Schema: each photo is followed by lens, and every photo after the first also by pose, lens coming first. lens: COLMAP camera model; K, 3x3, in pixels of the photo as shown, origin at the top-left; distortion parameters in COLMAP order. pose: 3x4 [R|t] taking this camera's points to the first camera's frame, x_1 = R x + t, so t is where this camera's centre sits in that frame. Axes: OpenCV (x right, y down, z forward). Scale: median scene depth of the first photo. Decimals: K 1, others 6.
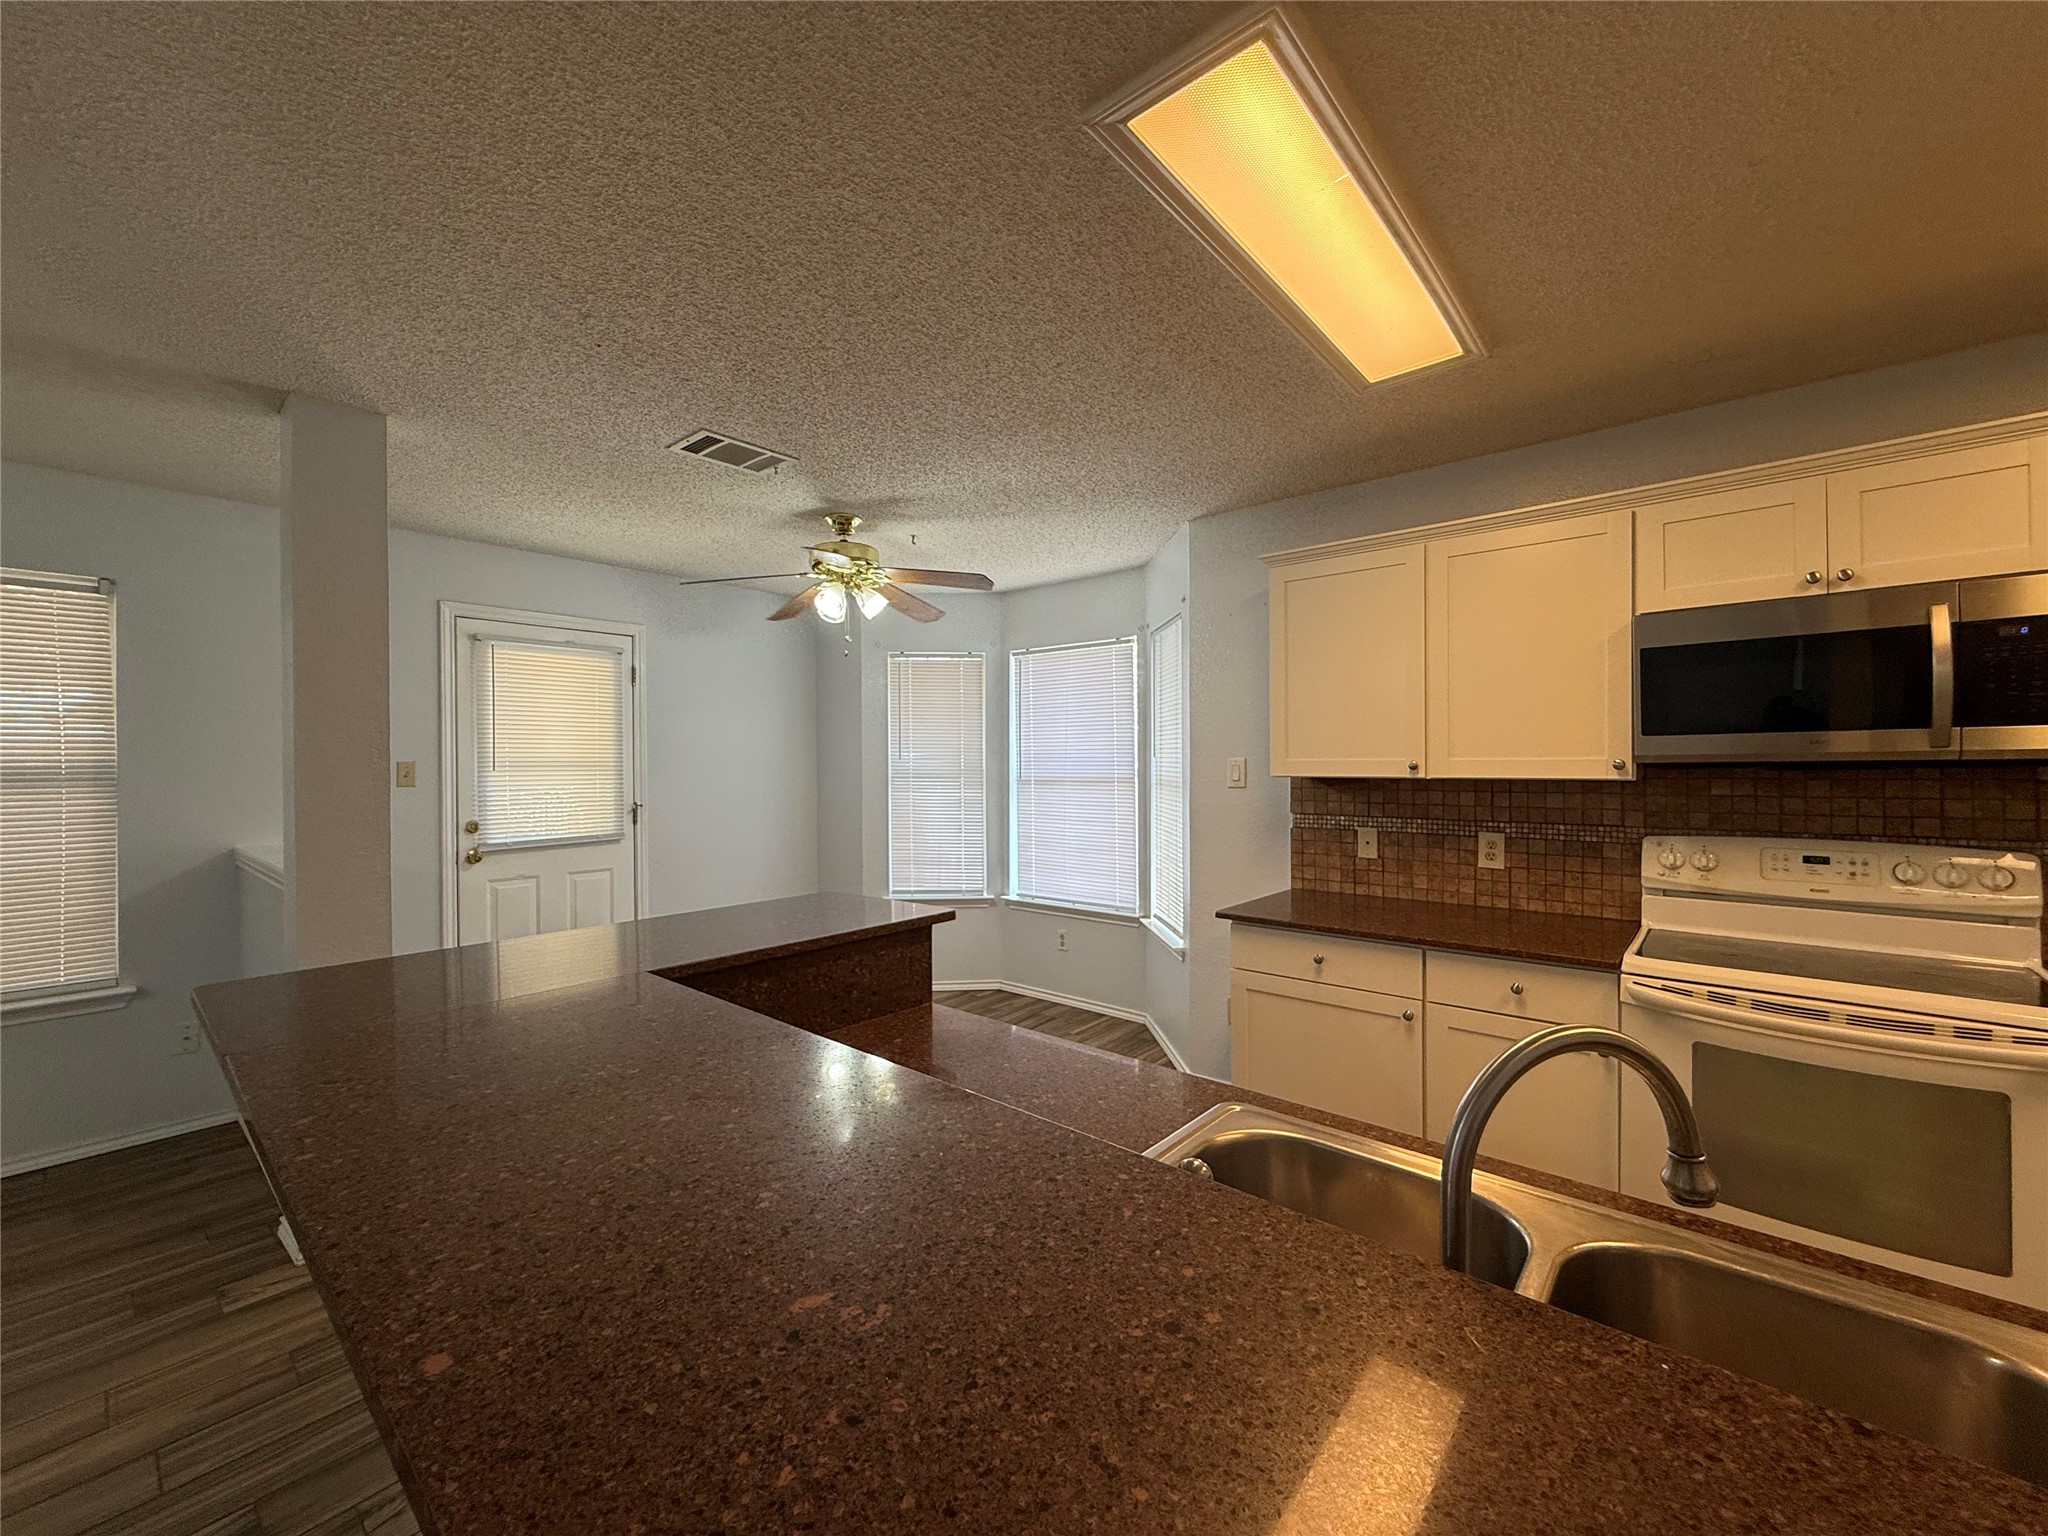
lens RADIAL K [[819.9, 0, 1021.0], [0, 819.9, 768.3], [0, 0, 1]] dist [-0.000249, 0.000528]
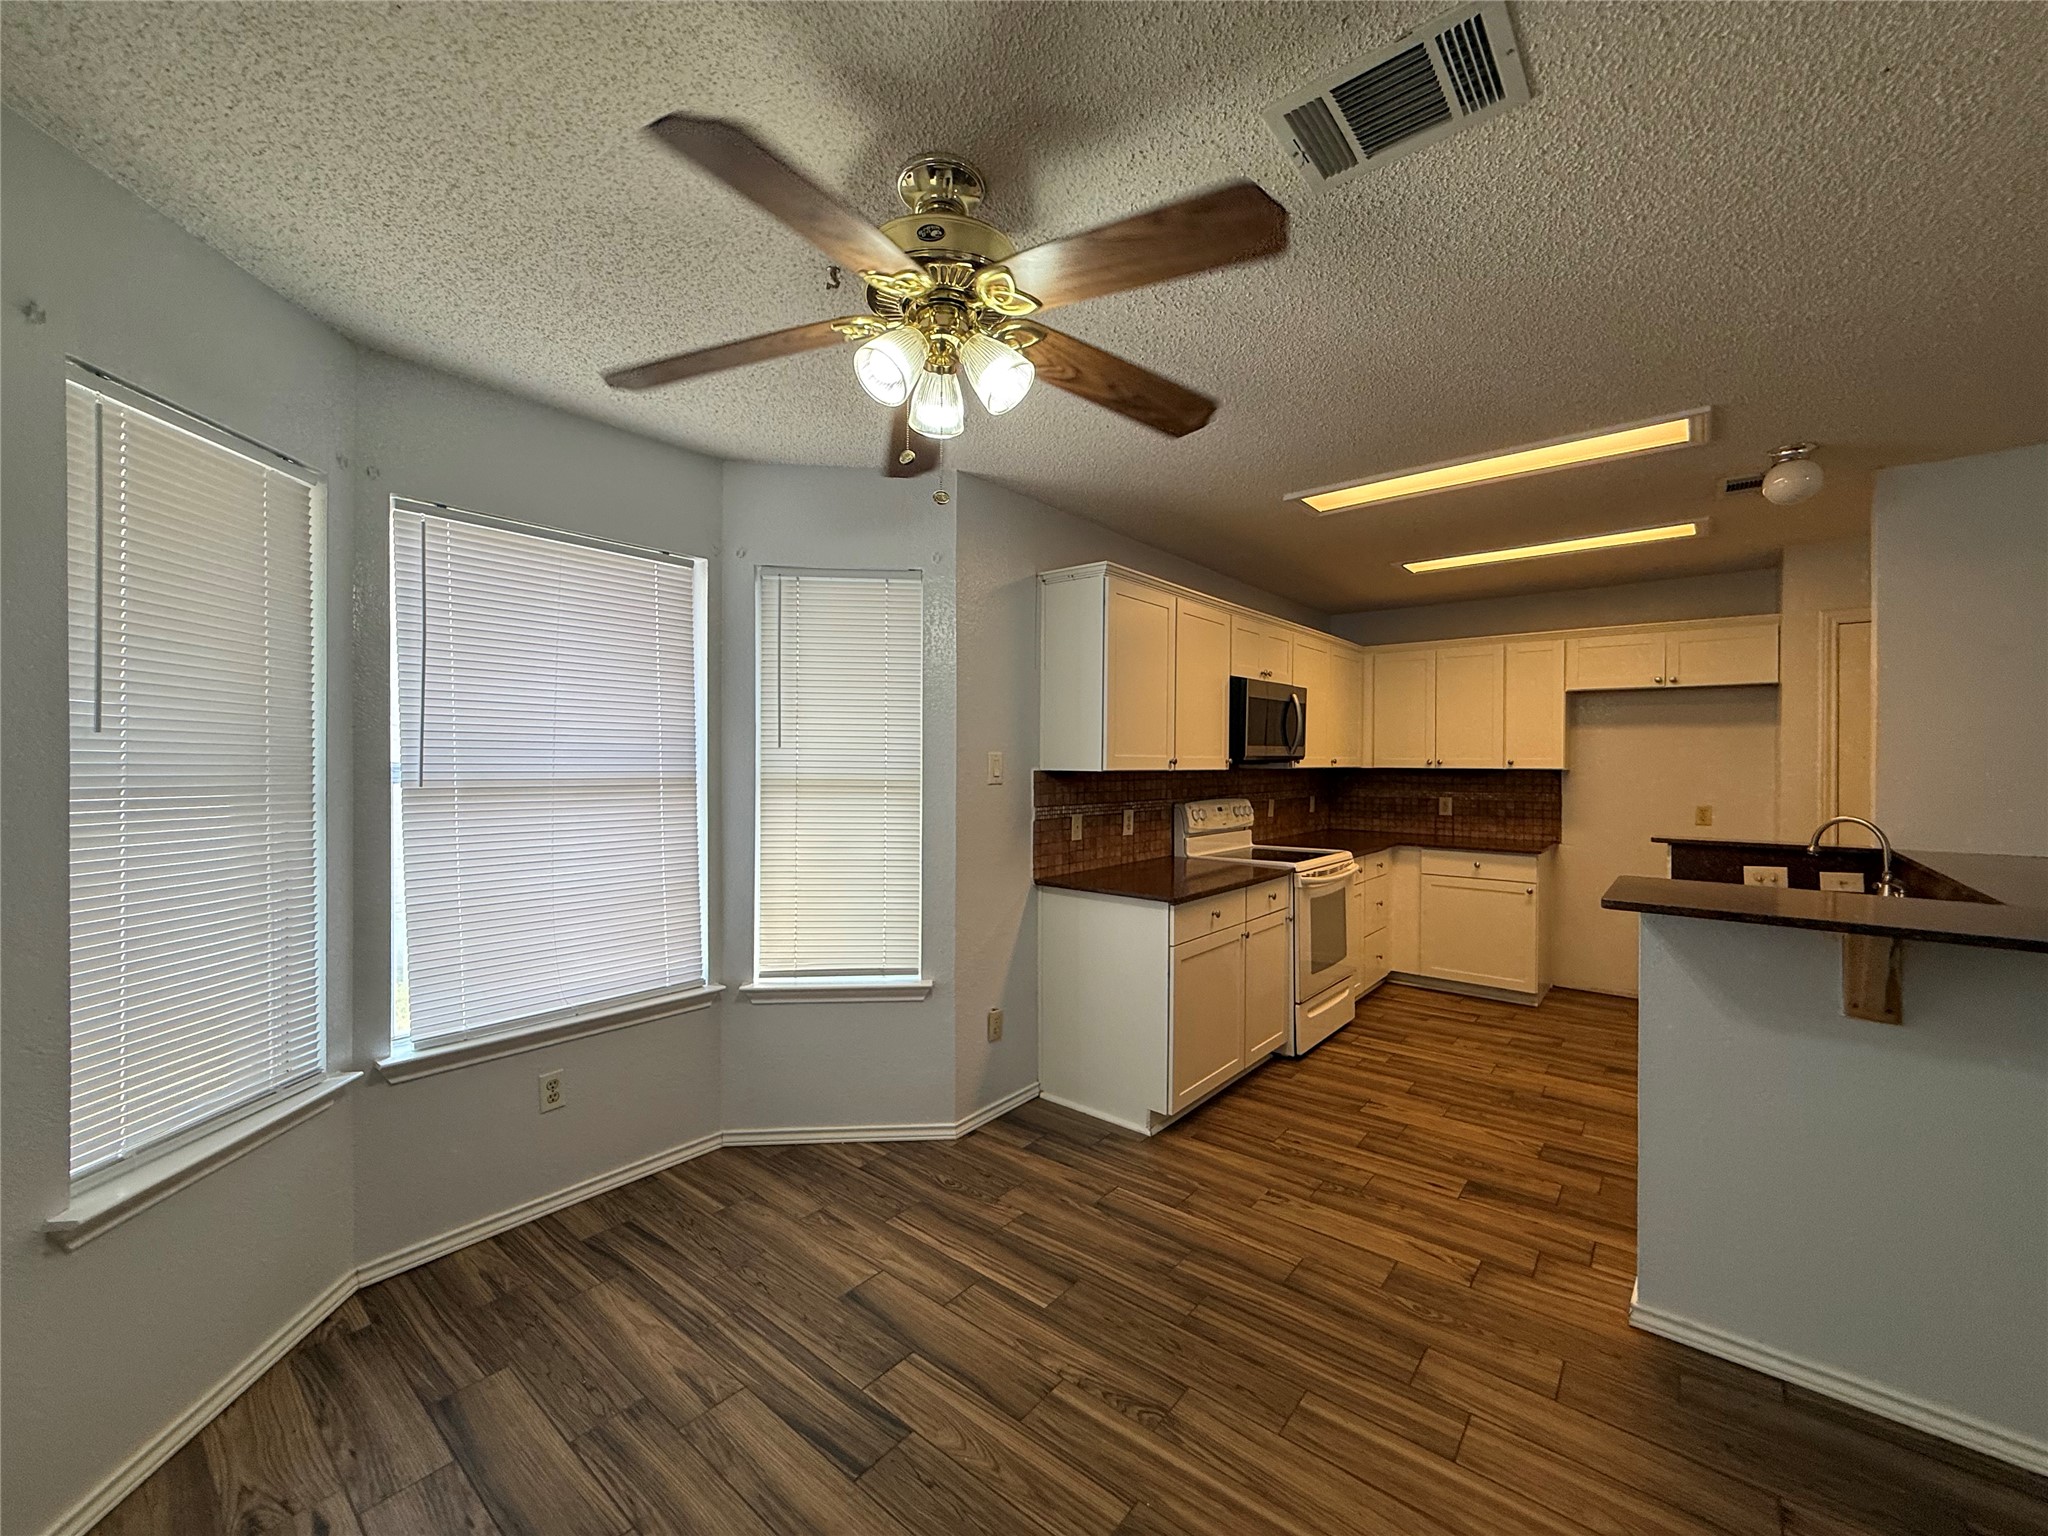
lens RADIAL K [[819.9, 0, 1021.0], [0, 819.9, 768.3], [0, 0, 1]] dist [-0.000249, 0.000528]
pose [[-0.017143, -0.003960, 0.999845, -0.859796], [0.000641, 0.999992, 0.003971, 0.002991], [-0.999853, 0.000709, -0.017140, 1.277441]]
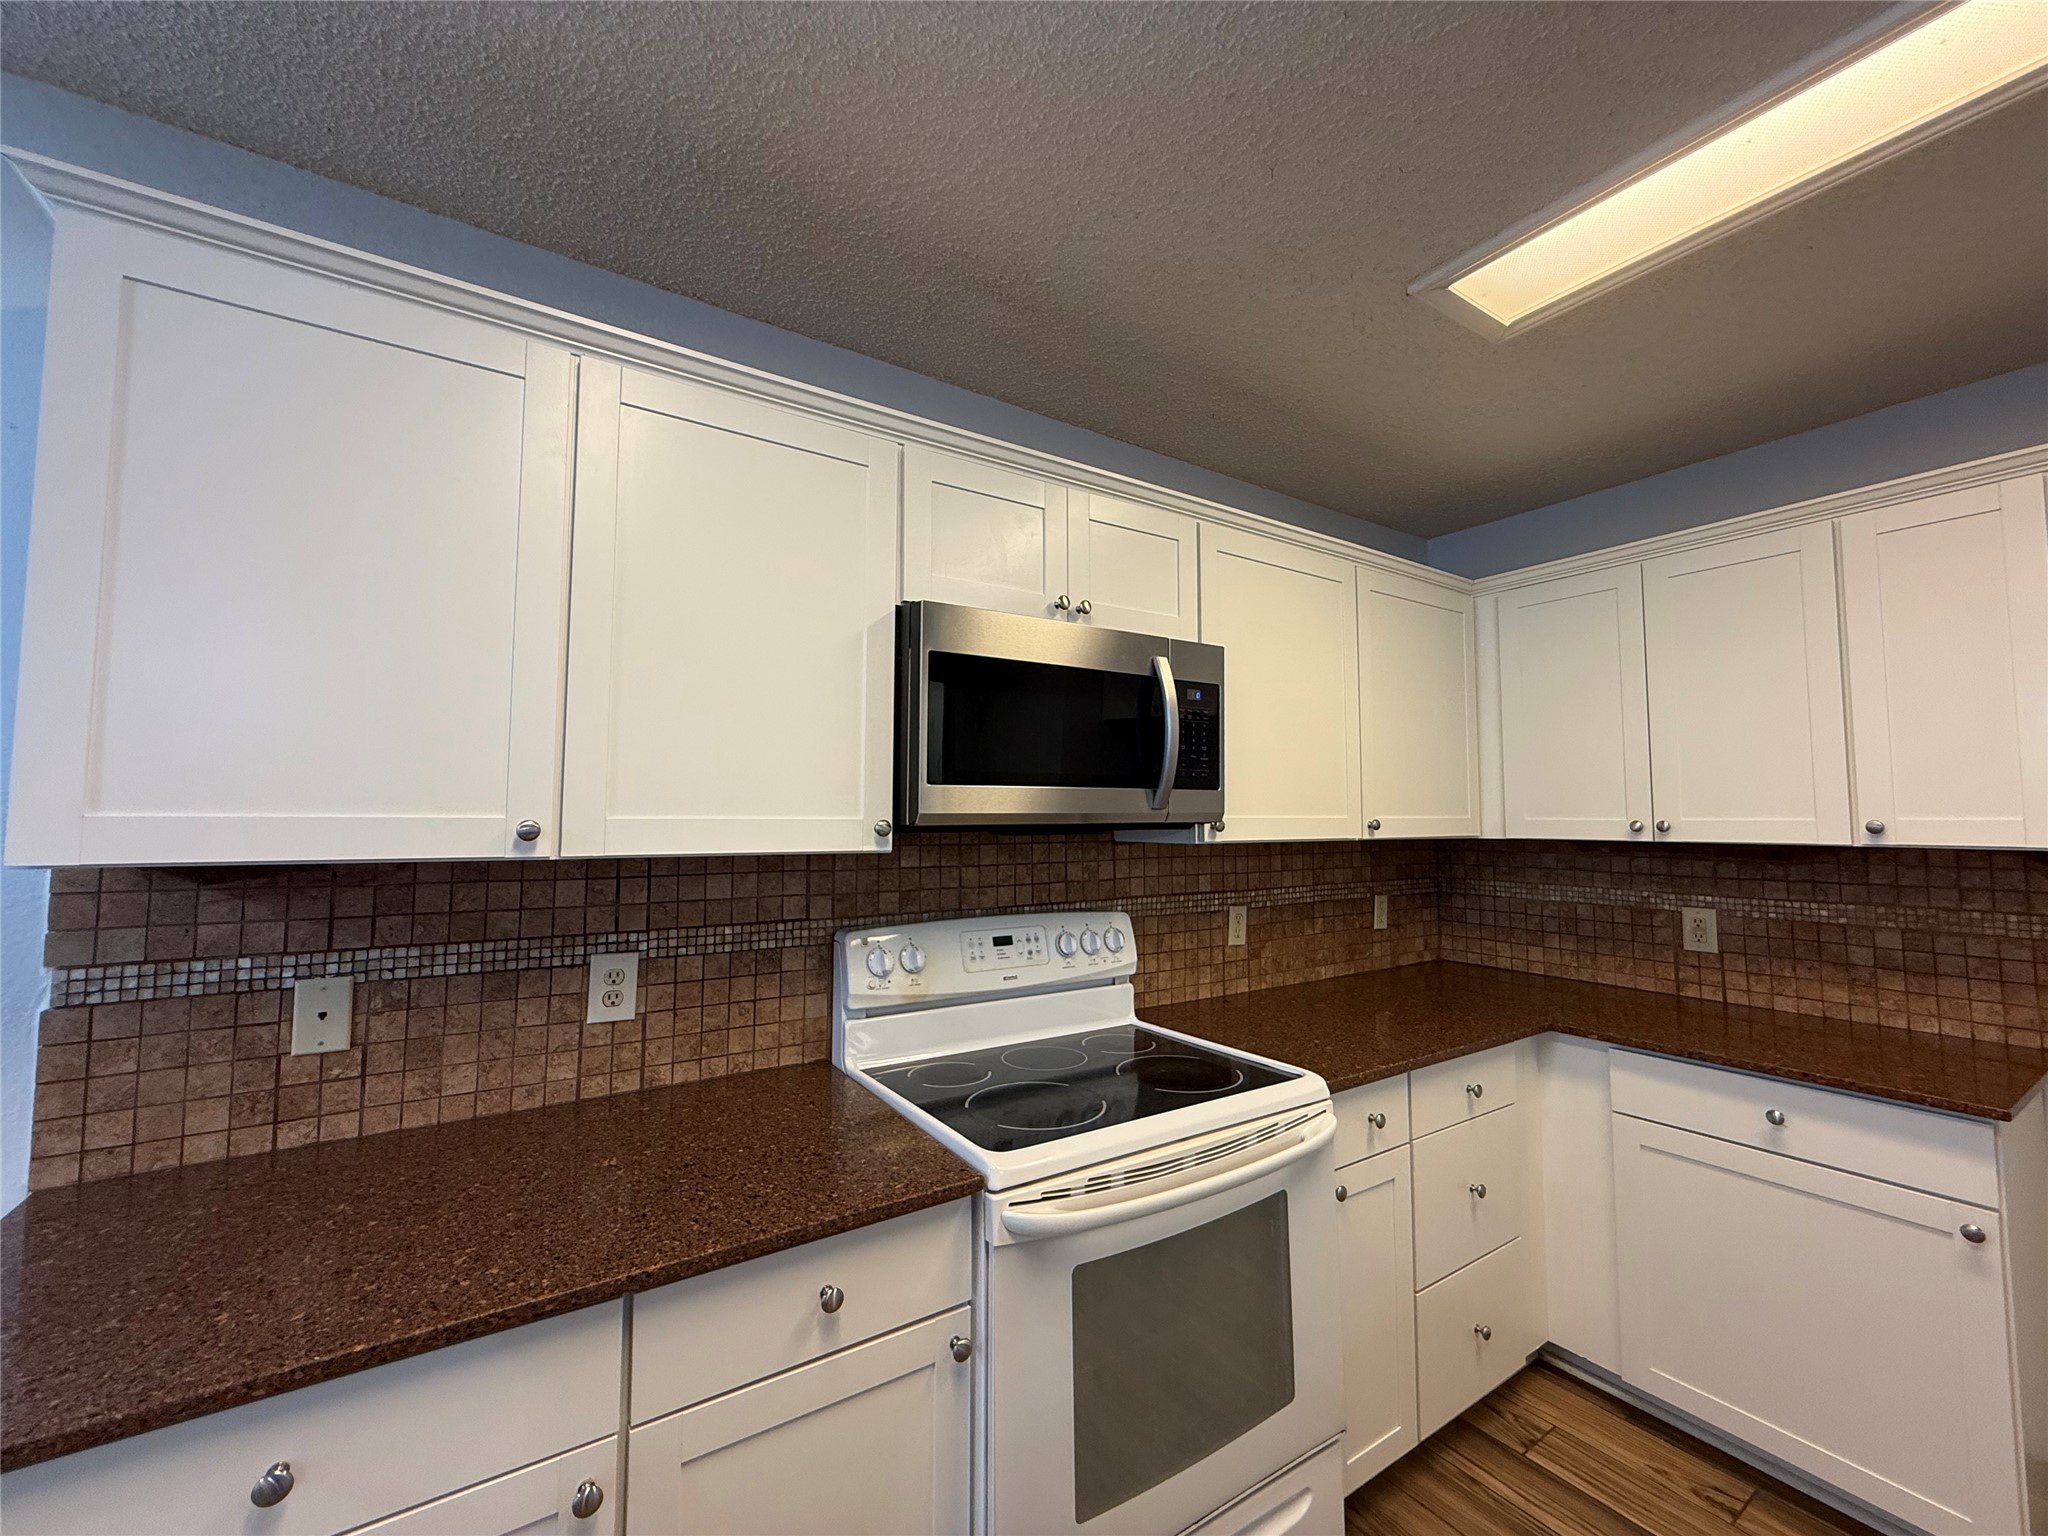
lens RADIAL K [[819.9, 0, 1021.0], [0, 819.9, 768.3], [0, 0, 1]] dist [-0.000249, 0.000528]
pose [[0.275792, 0.065563, 0.958979, 0.130170], [0.001533, 0.997640, -0.068647, -0.006142], [-0.961216, 0.020403, 0.275041, 0.627288]]
